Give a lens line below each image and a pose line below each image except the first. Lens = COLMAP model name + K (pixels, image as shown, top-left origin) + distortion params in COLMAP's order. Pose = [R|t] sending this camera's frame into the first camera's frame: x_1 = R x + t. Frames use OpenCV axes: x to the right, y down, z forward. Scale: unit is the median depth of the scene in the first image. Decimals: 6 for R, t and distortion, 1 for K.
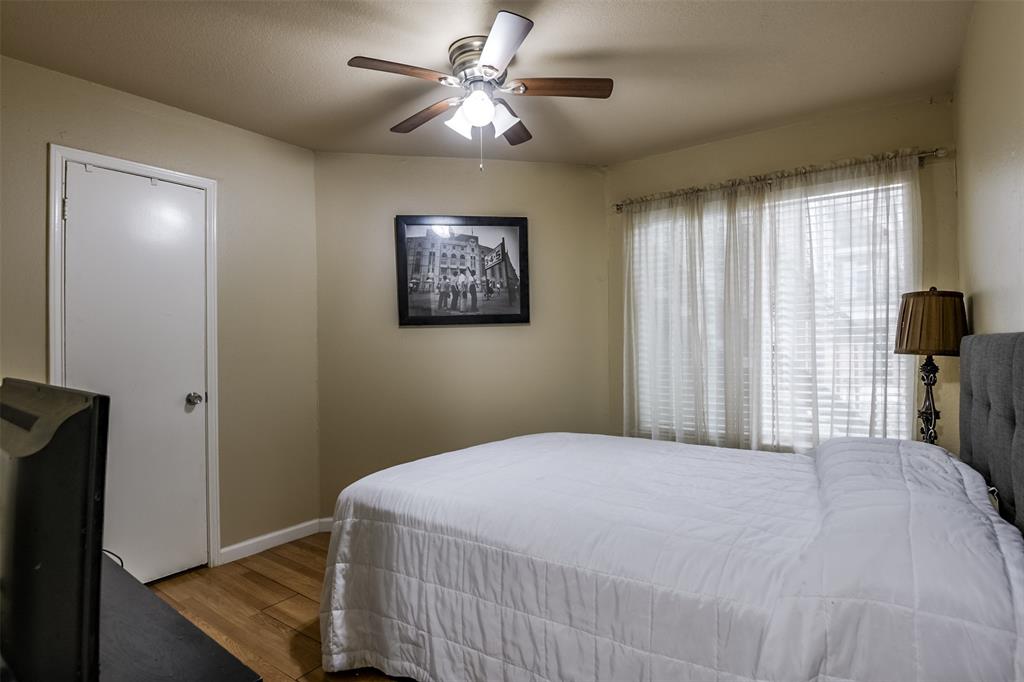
lens RADIAL K [[527.1, 0, 510.7], [0, 527.1, 341.0], [0, 0, 1]] dist [-0.003424, -0.000610]
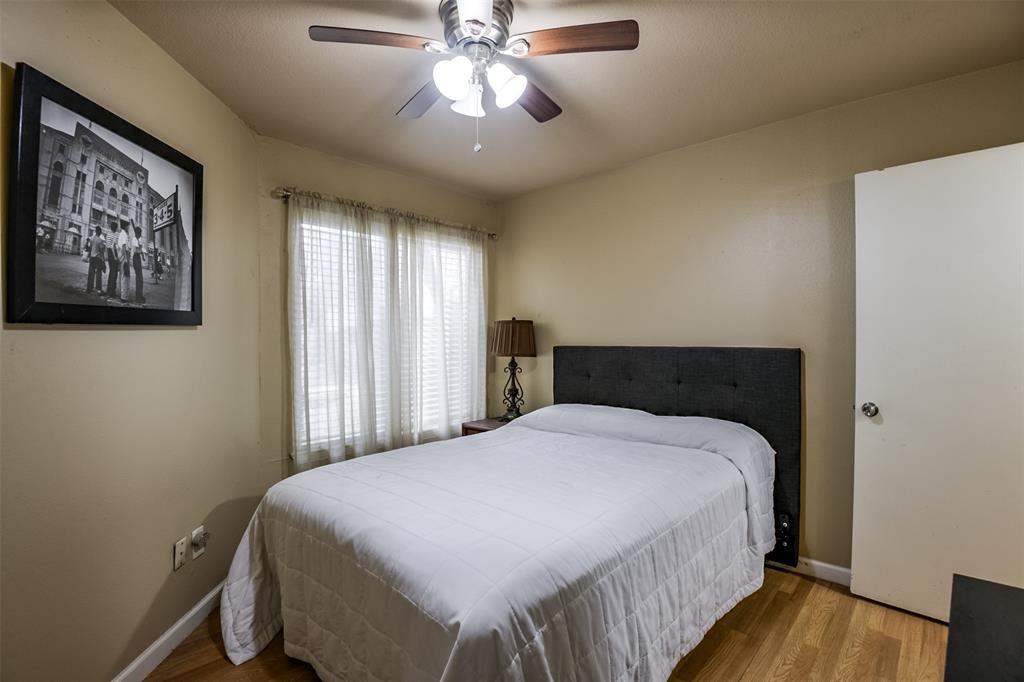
lens RADIAL K [[480.5, 0, 510.9], [0, 480.5, 339.9], [0, 0, 1]] dist [-0.026419, -0.009695]
pose [[0.114973, 0.004783, 0.993357, -0.519526], [-0.001081, 0.999988, -0.004690, -0.014359], [-0.993368, -0.000535, 0.114977, 0.557630]]
